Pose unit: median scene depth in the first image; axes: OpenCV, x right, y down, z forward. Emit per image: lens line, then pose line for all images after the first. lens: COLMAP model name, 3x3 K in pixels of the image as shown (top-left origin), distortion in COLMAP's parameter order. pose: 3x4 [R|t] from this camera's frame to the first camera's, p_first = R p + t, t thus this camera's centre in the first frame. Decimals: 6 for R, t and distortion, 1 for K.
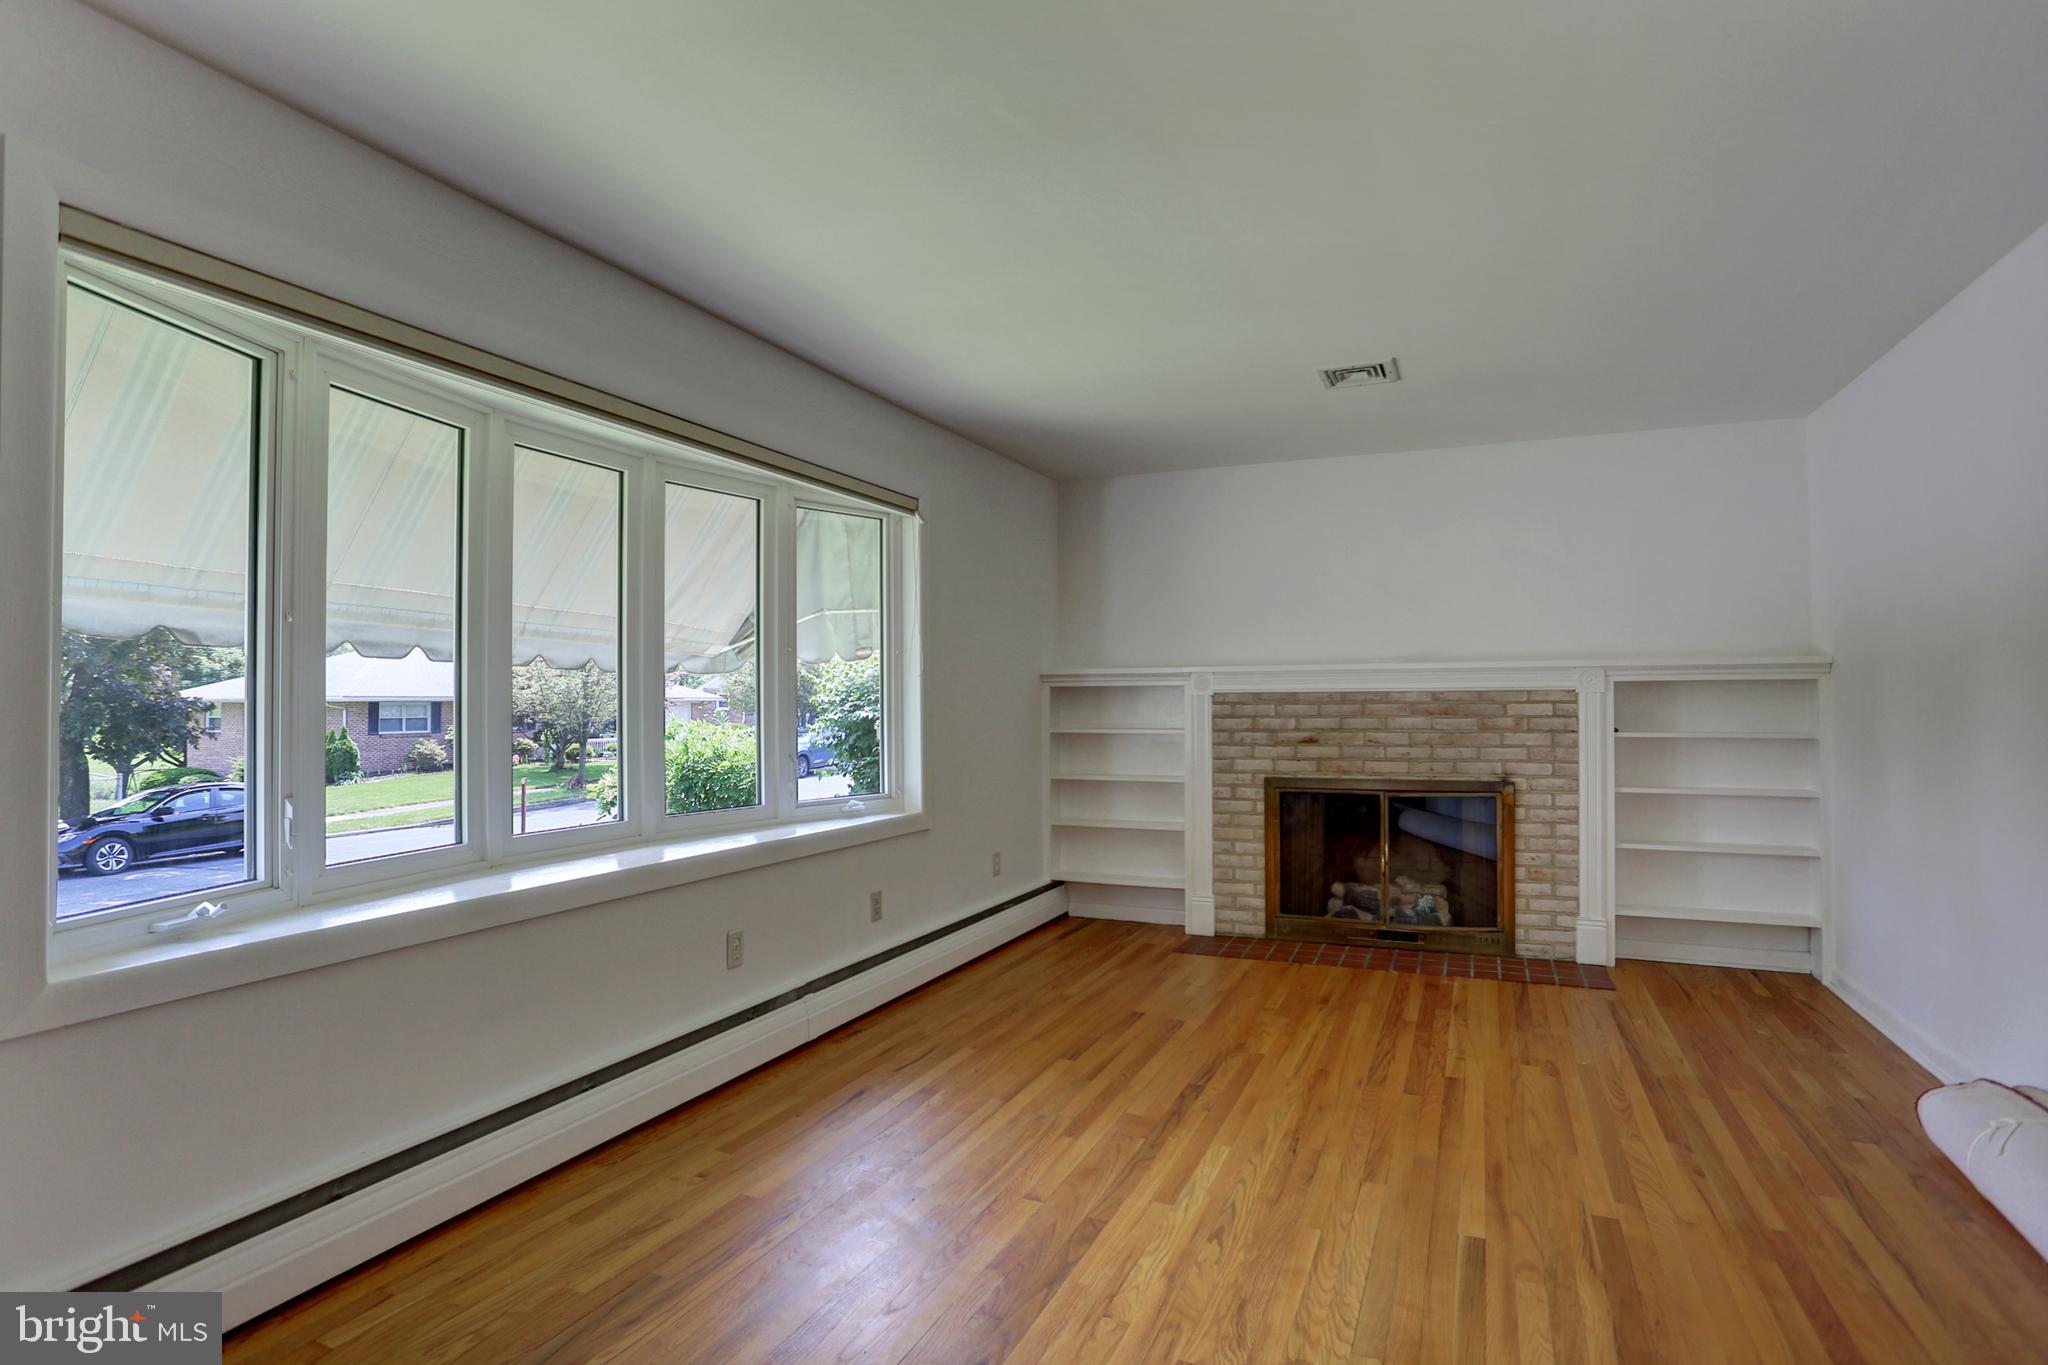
lens RADIAL K [[1052.1, 0, 1019.6], [0, 1052.1, 675.9], [0, 0, 1]] dist [-0.083850, 0.041956]
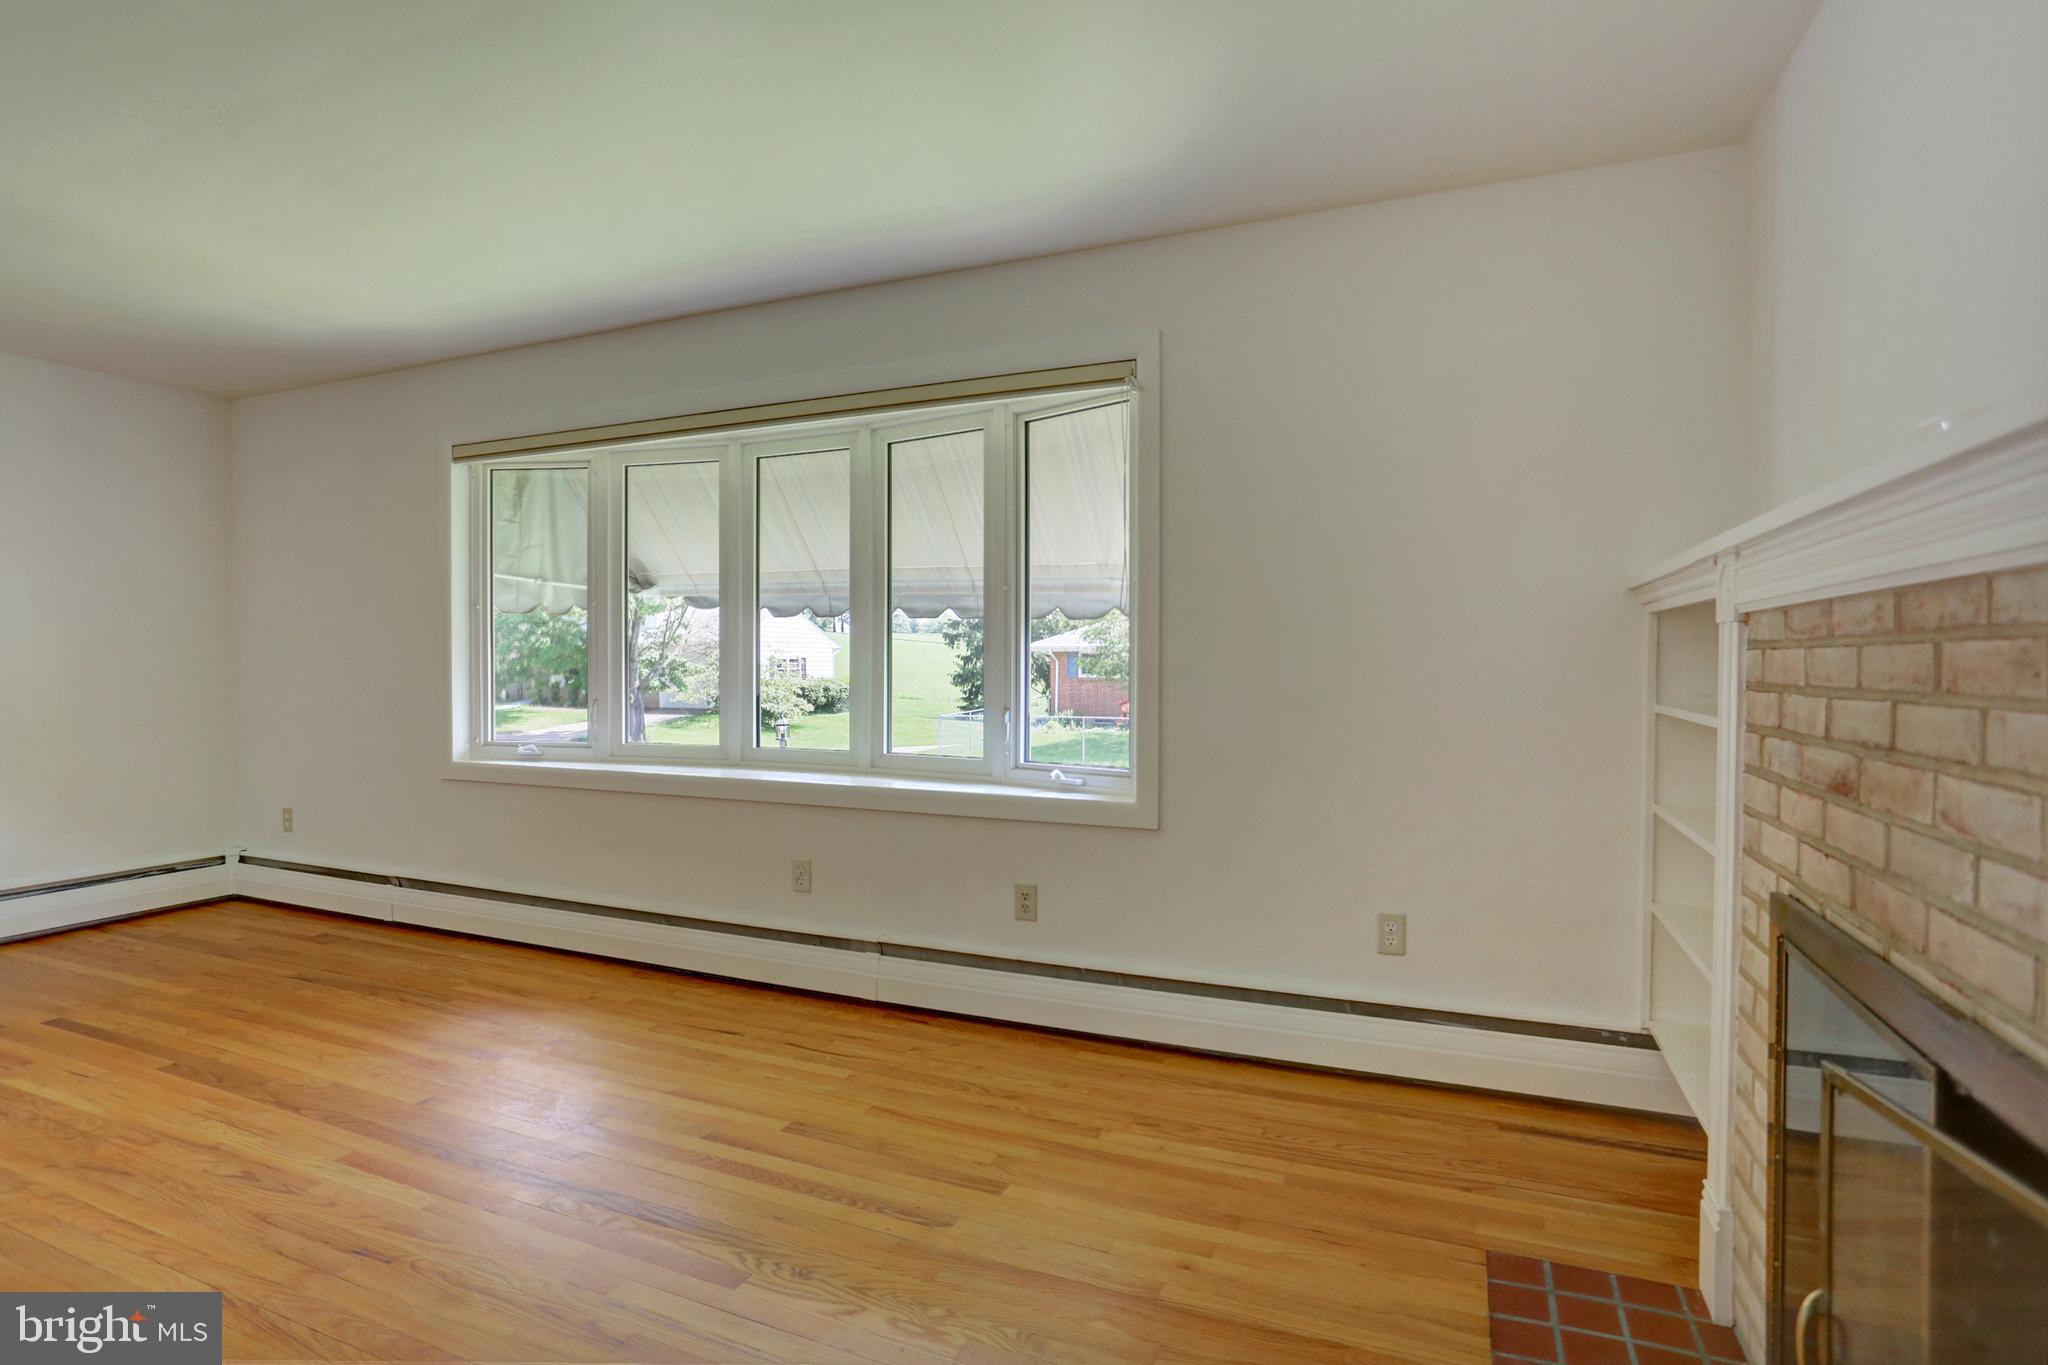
lens RADIAL K [[1052.1, 0, 1019.6], [0, 1052.1, 675.9], [0, 0, 1]] dist [-0.083850, 0.041956]
pose [[0.008767, 0.018856, -0.999784, 0.714338], [0.018851, 0.999641, 0.019018, 0.034907], [0.999784, -0.019014, 0.008408, 1.073803]]
